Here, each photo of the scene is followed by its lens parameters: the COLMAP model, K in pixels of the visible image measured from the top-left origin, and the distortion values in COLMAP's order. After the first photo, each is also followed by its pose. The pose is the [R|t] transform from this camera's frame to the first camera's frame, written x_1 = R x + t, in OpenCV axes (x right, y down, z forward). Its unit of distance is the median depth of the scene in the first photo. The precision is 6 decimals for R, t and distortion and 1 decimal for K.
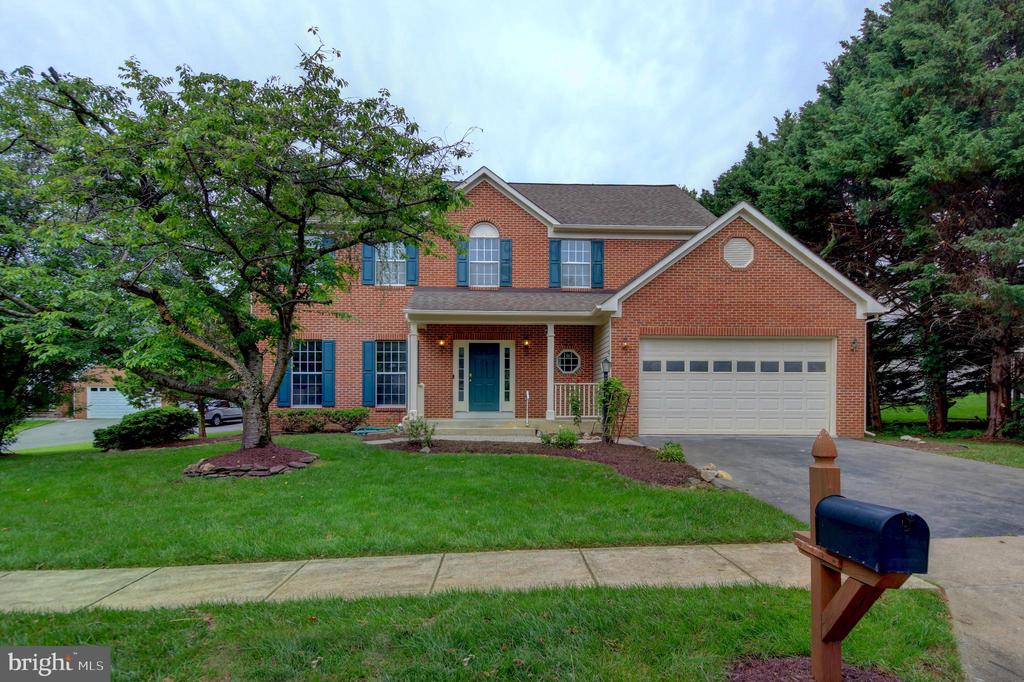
lens RADIAL K [[476.8, 0, 512.4], [0, 476.8, 353.0], [0, 0, 1]] dist [-0.000493, 0.021300]
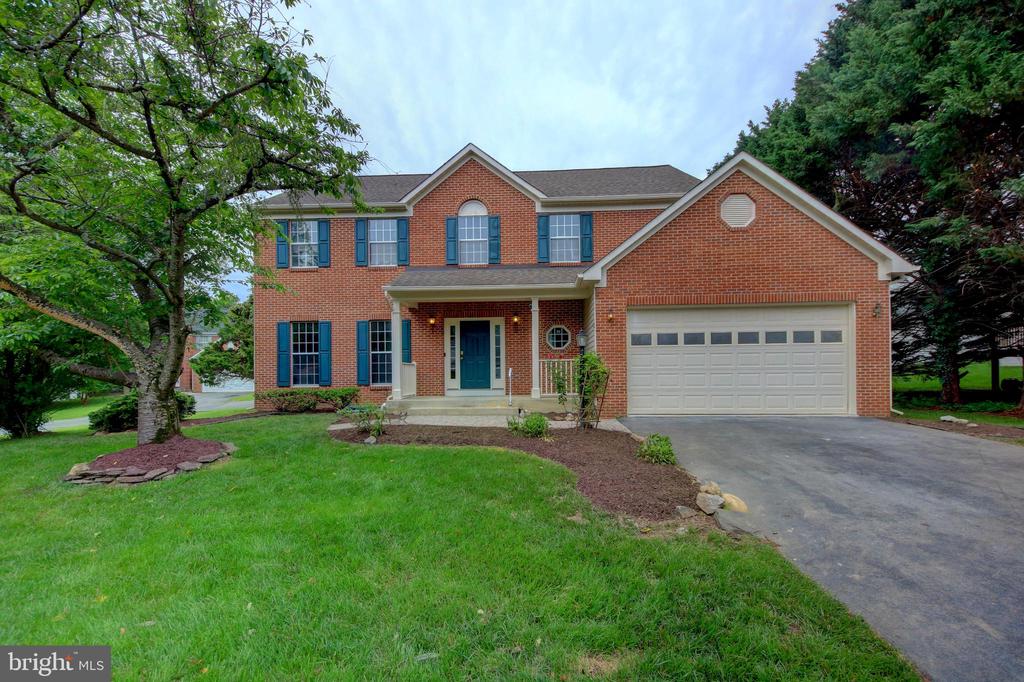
lens RADIAL K [[396.5, 0, 512.4], [0, 396.5, 336.7], [0, 0, 1]] dist [0.014766, -0.005736]
pose [[0.997951, -0.019453, -0.060956, 0.077533], [0.019805, 0.999790, 0.005175, 0.011057], [0.060842, -0.006372, 0.998127, 0.189083]]
